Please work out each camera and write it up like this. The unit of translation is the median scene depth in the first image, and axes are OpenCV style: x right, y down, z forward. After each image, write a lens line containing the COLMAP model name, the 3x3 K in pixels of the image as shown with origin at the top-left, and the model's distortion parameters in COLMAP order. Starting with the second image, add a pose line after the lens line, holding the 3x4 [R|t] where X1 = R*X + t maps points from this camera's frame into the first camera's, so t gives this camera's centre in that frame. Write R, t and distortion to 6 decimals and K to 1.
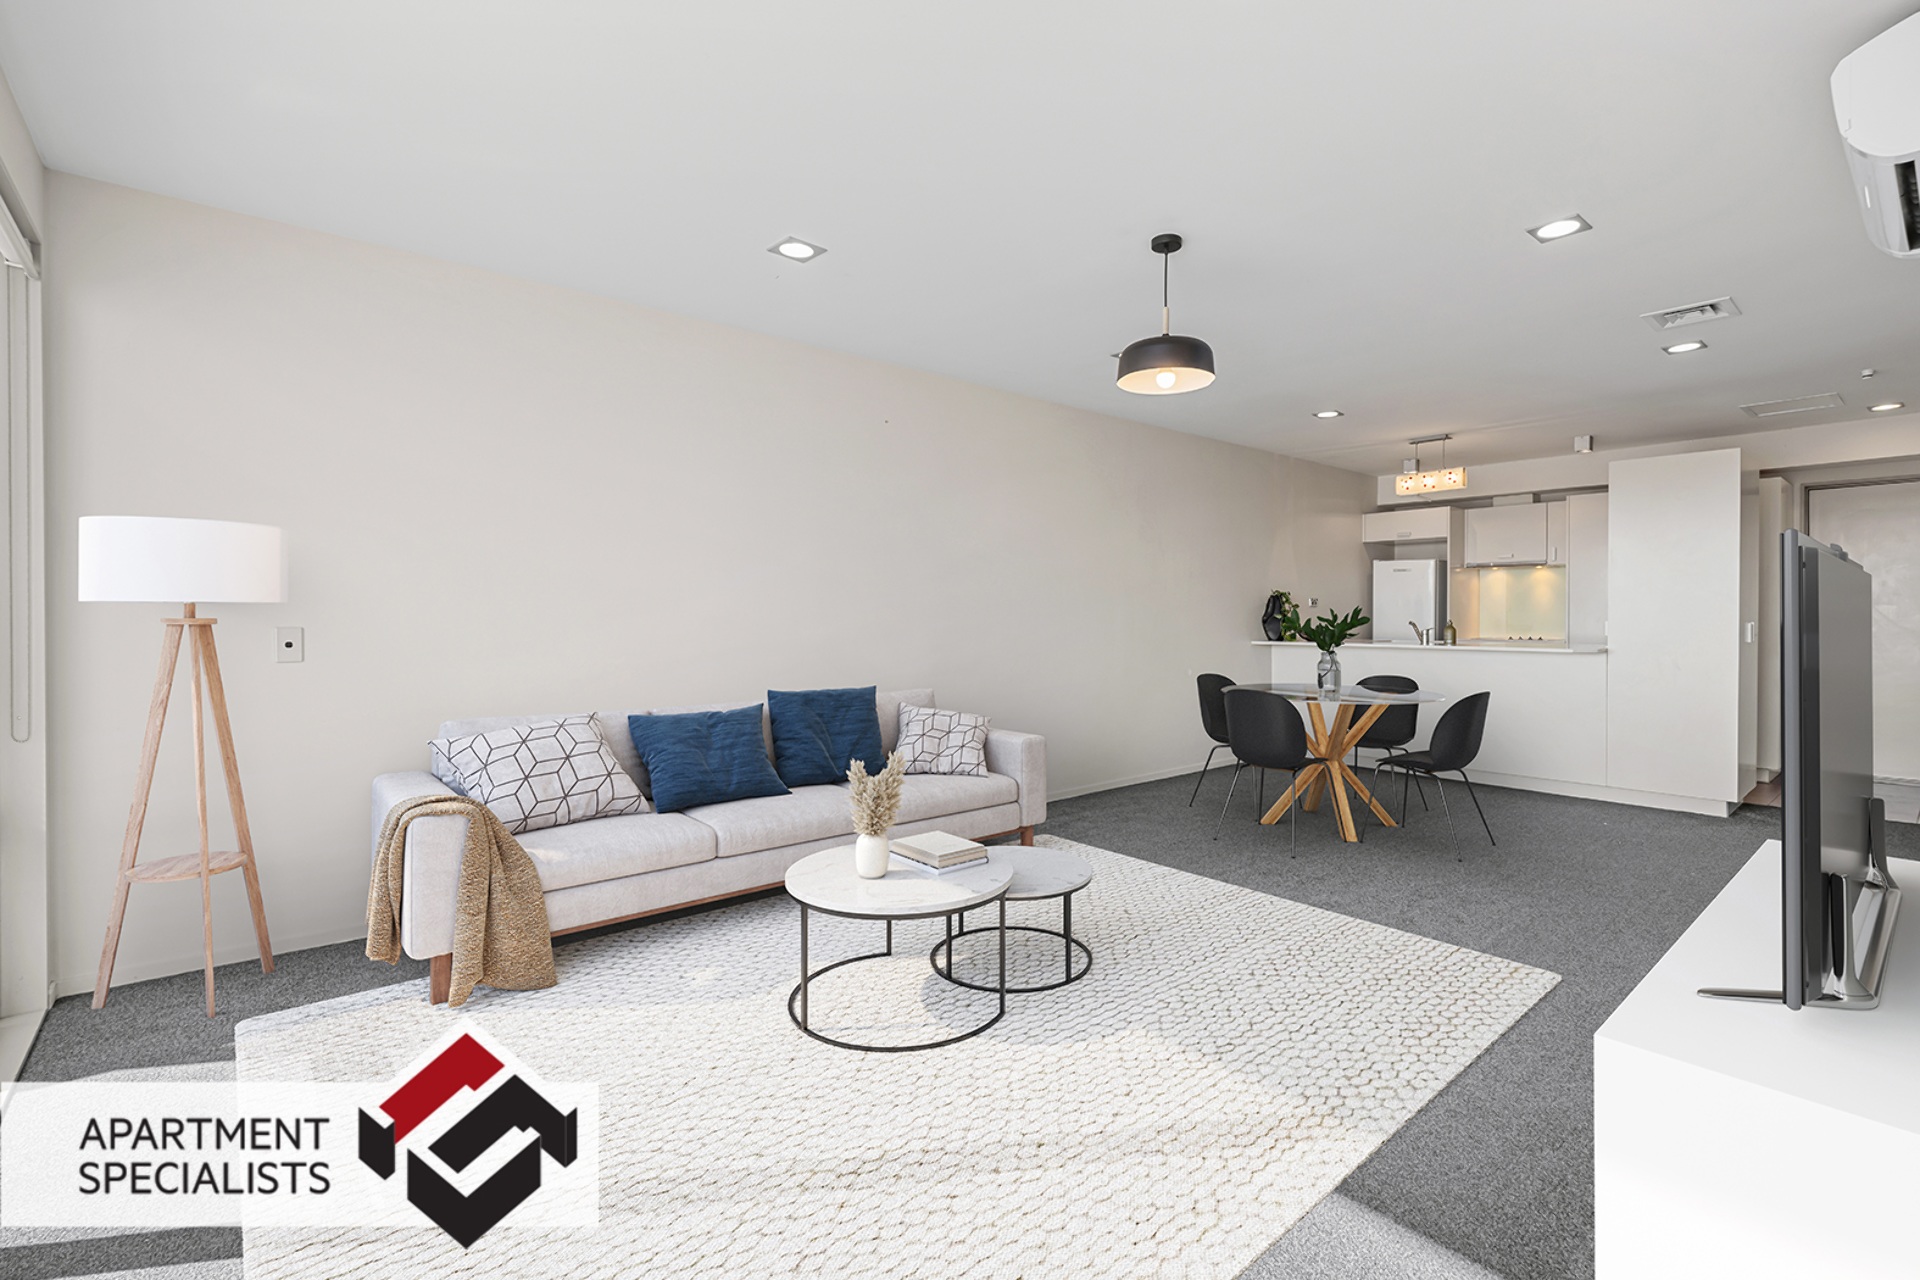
lens RADIAL K [[876.5, 0, 953.1], [0, 876.5, 625.6], [0, 0, 1]] dist [-0.001292, 0.000088]
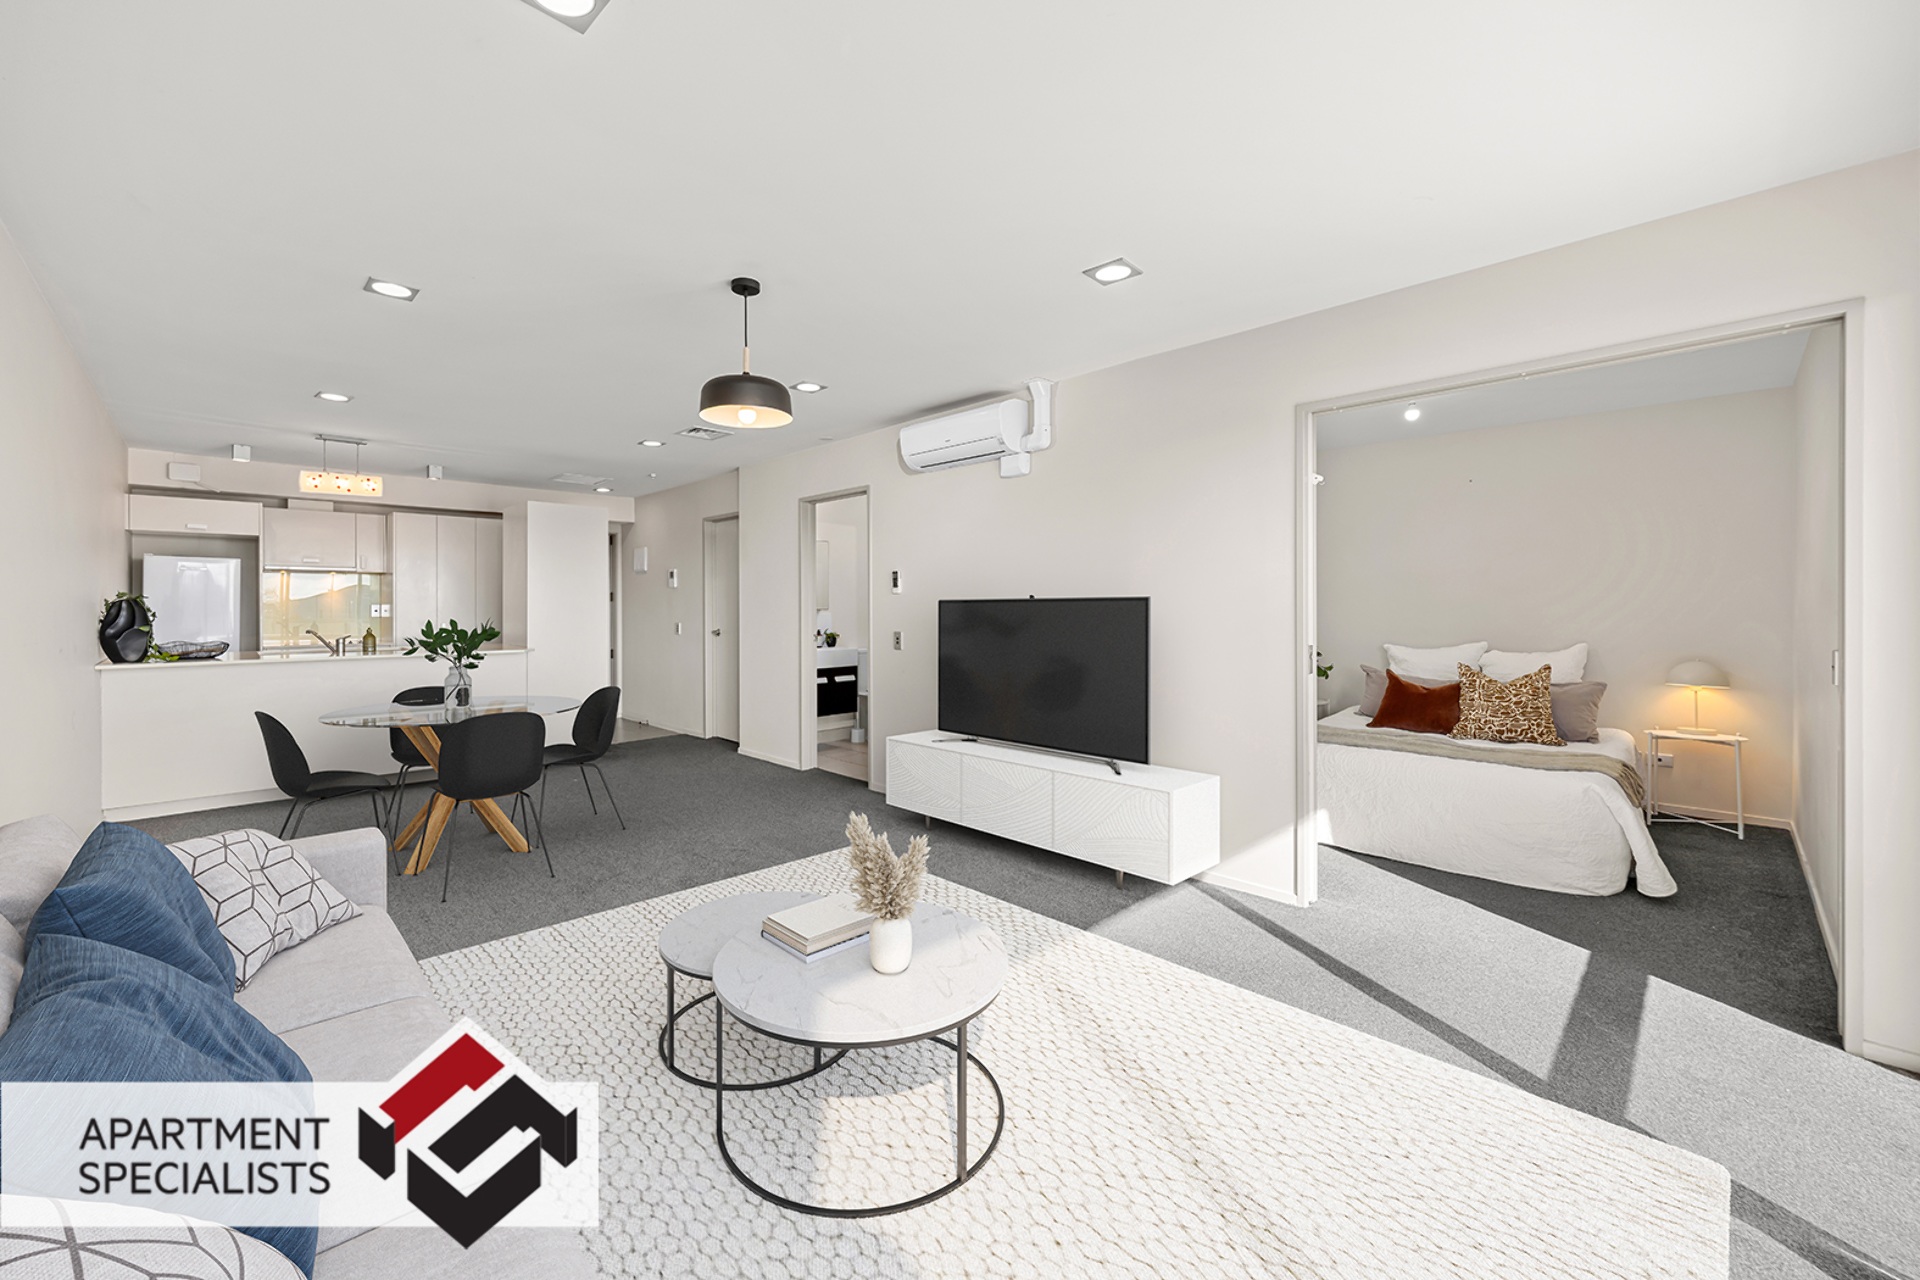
lens RADIAL K [[747.9, 0, 964.3], [0, 747.9, 623.8], [0, 0, 1]] dist [0.001200, -0.000047]
pose [[-0.069771, -0.022653, 0.997306, -0.323328], [0.010656, 0.999668, 0.023452, -0.024685], [-0.997506, 0.012264, -0.069507, 0.391409]]
